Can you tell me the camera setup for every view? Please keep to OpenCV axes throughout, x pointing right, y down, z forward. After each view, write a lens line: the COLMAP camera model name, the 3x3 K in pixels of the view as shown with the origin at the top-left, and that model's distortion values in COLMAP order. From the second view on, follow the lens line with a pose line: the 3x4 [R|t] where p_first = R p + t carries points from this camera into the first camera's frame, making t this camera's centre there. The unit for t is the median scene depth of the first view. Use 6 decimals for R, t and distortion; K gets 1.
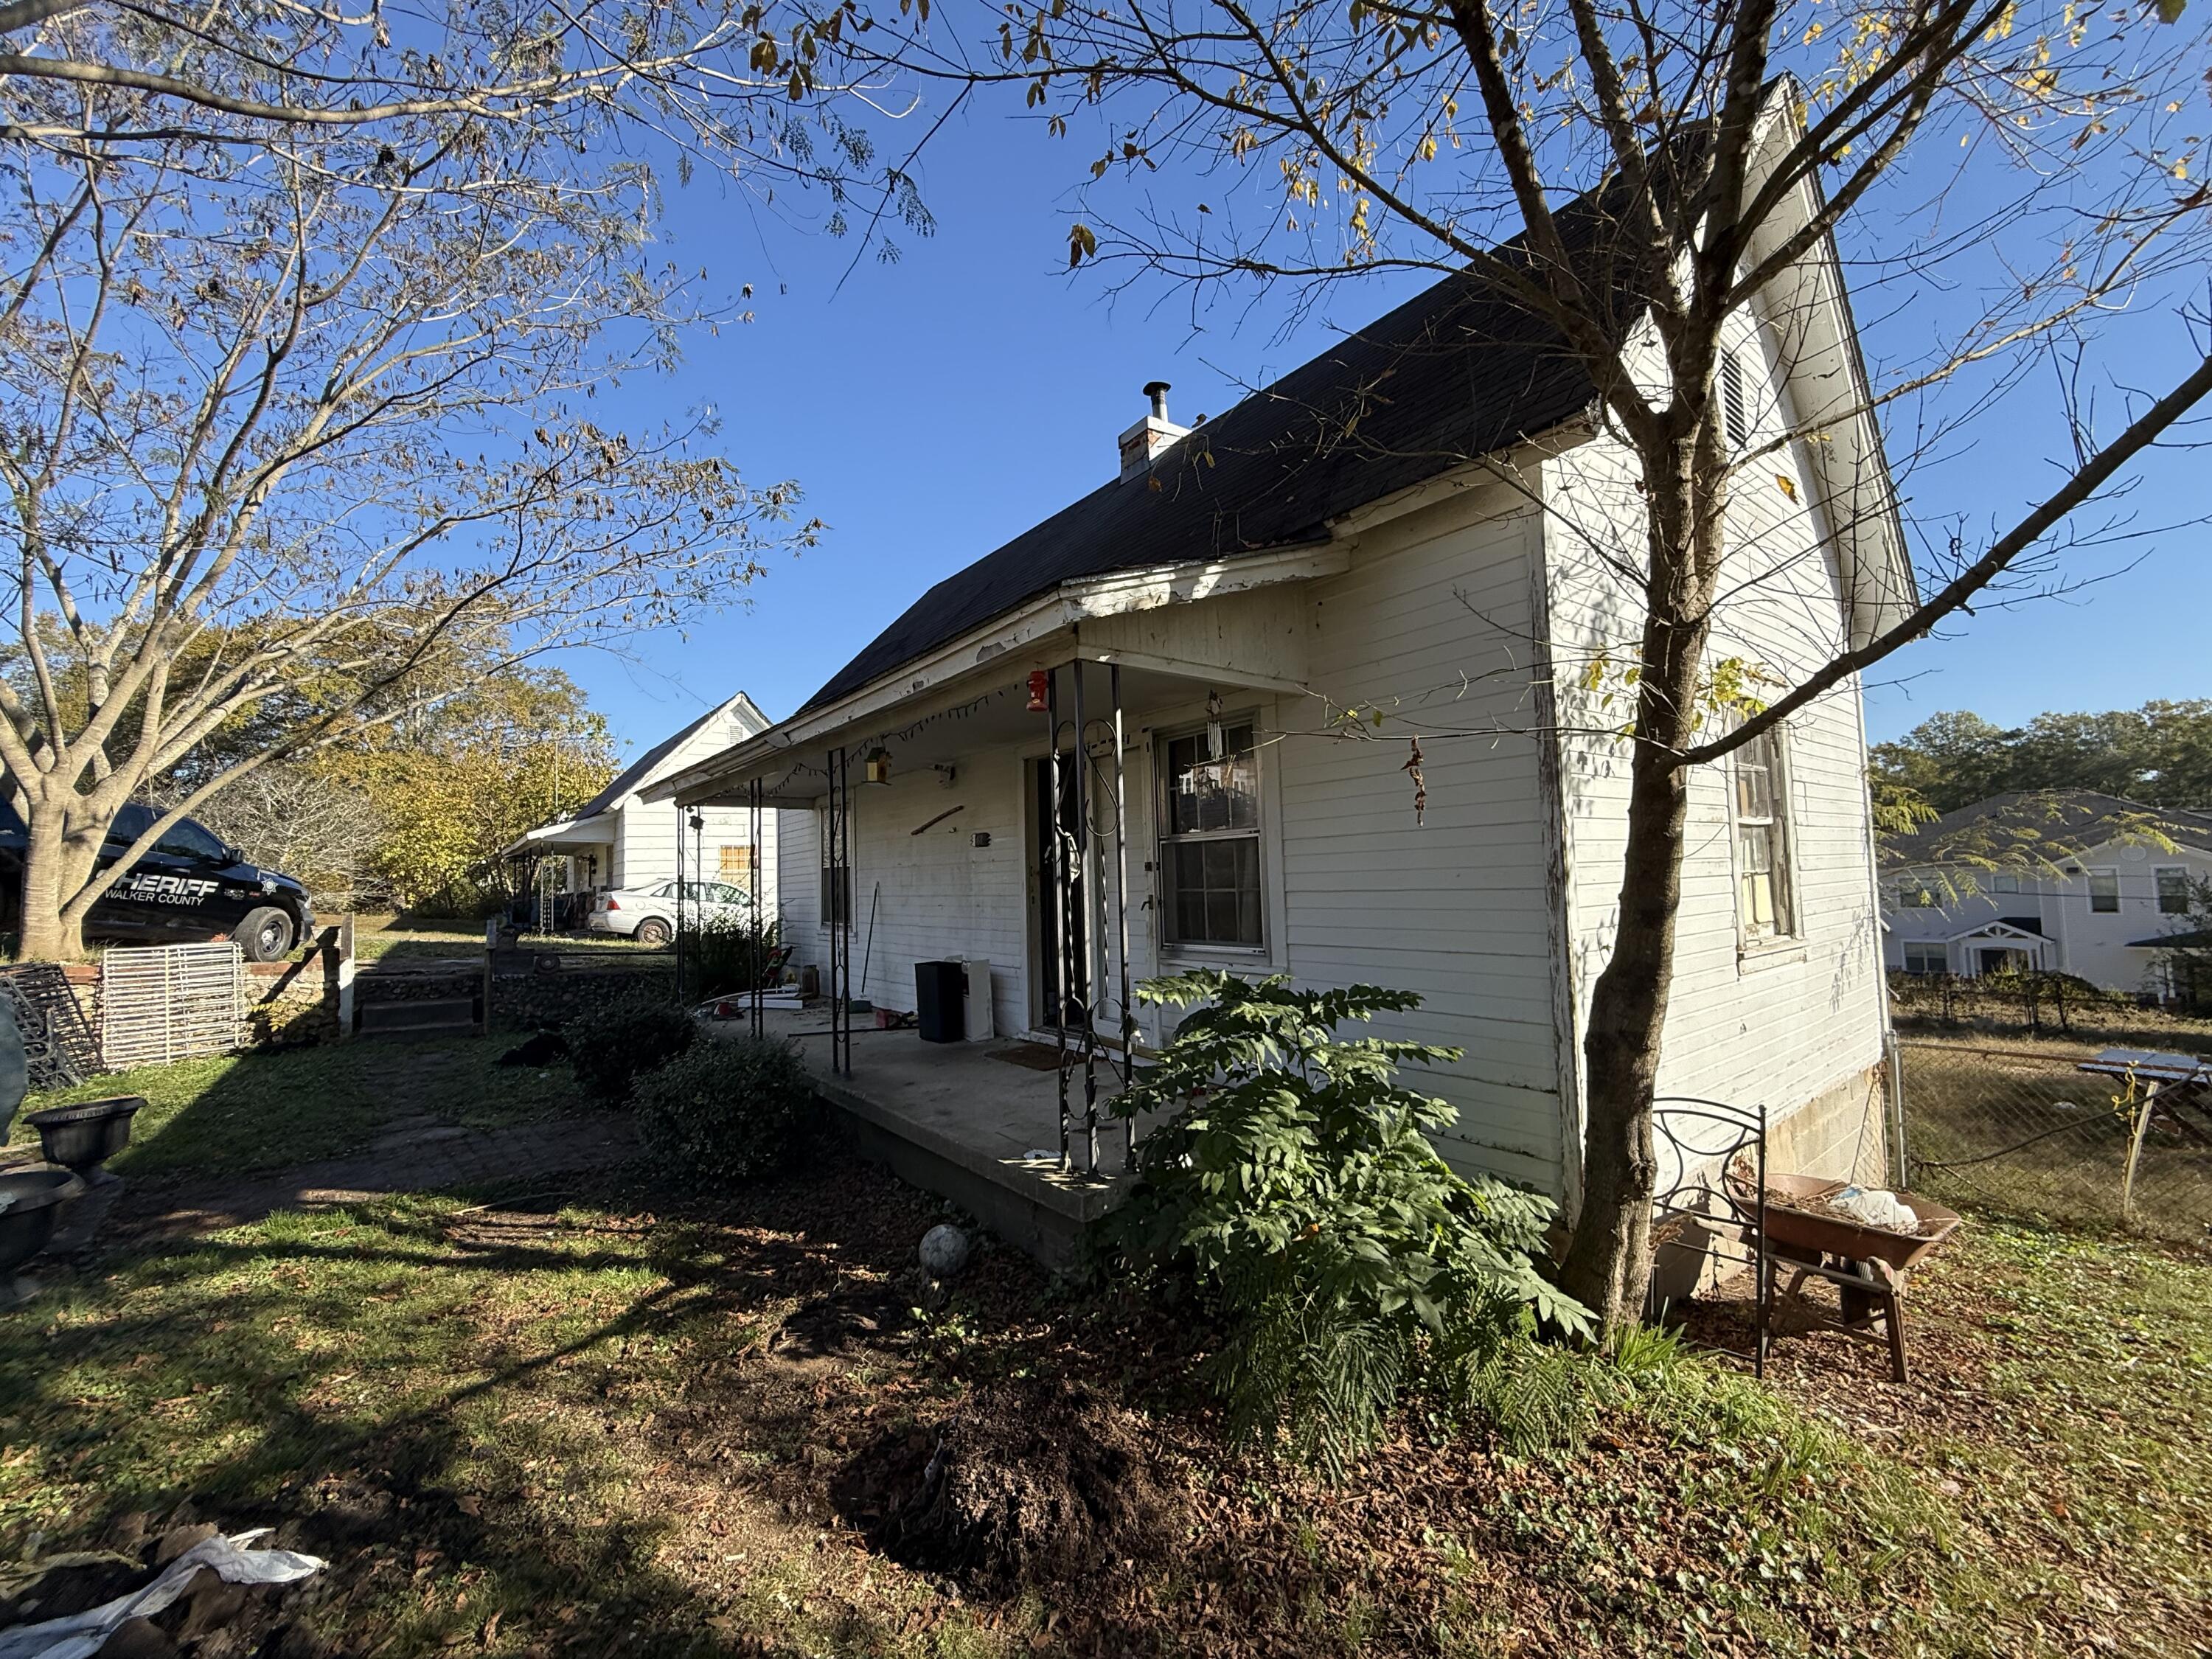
lens RADIAL K [[872.5, 0, 1109.1], [0, 872.5, 834.3], [0, 0, 1]] dist [-0.002604, -0.000584]
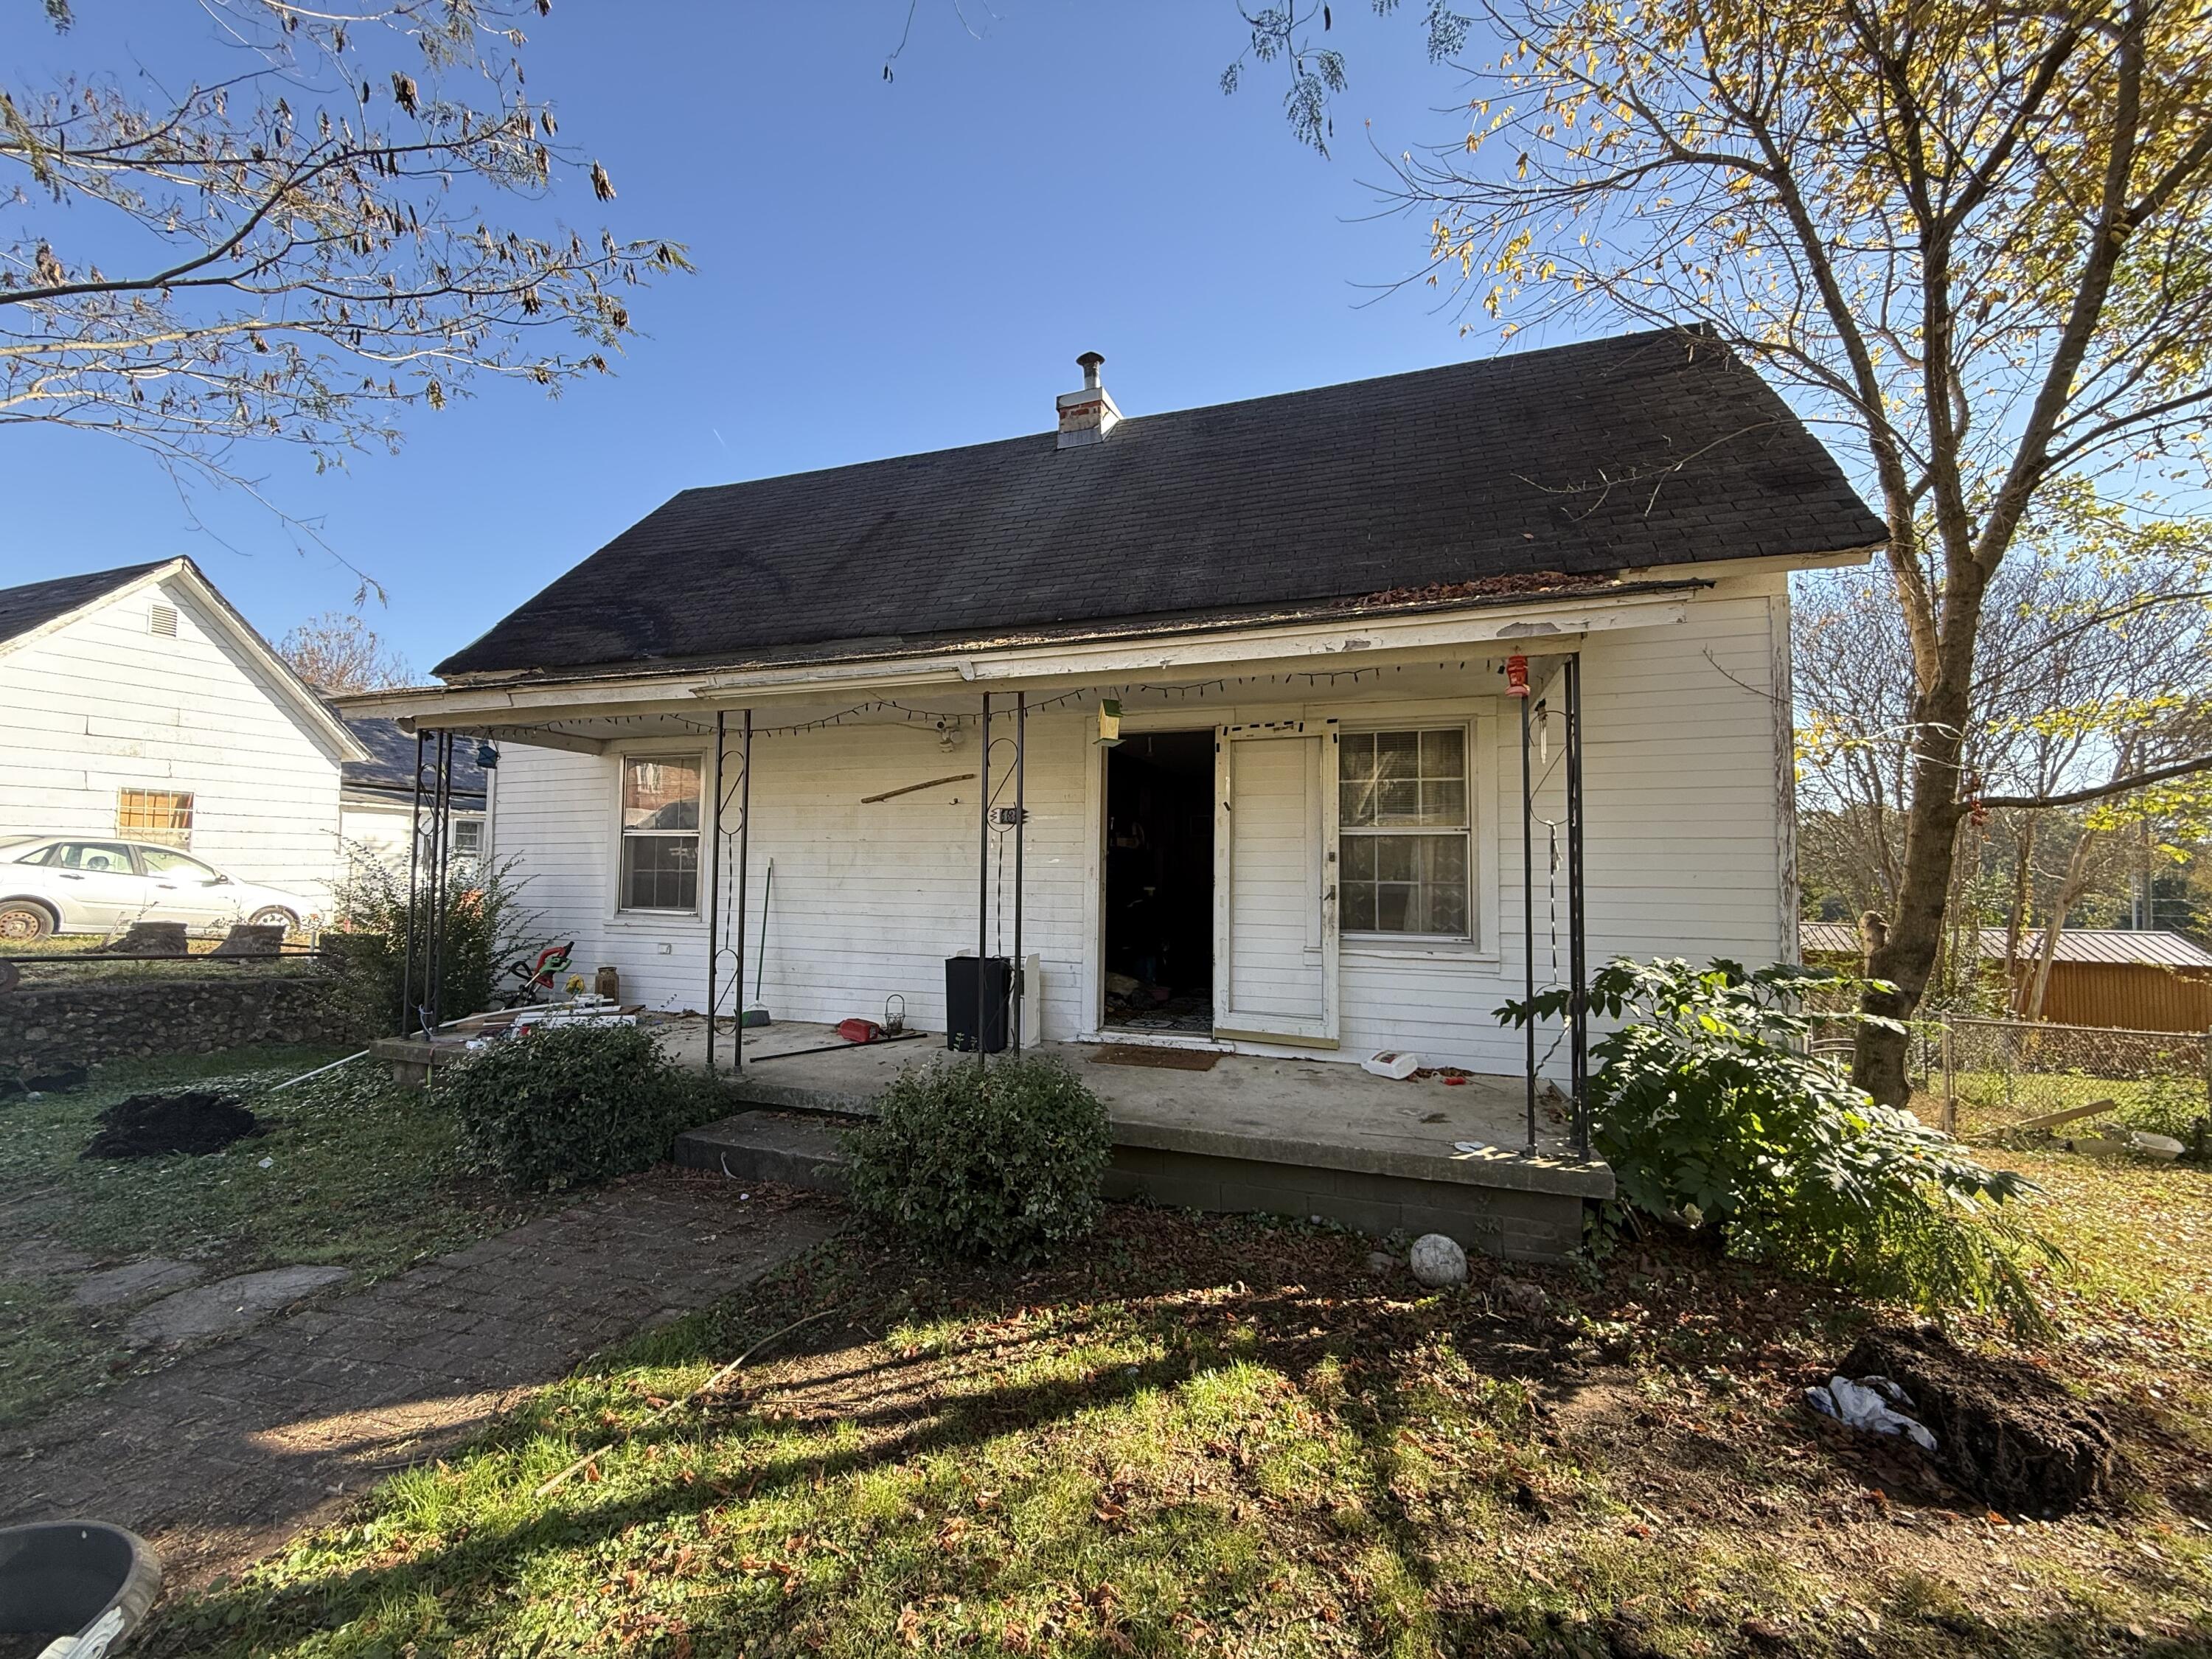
lens RADIAL K [[872.5, 0, 1107.2], [0, 872.5, 829.2], [0, 0, 1]] dist [-0.002604, -0.000584]
pose [[0.838726, 0.065738, 0.540571, -0.973404], [-0.063232, 0.997729, -0.023224, 0.061276], [-0.540870, -0.014703, 0.840978, 0.404299]]
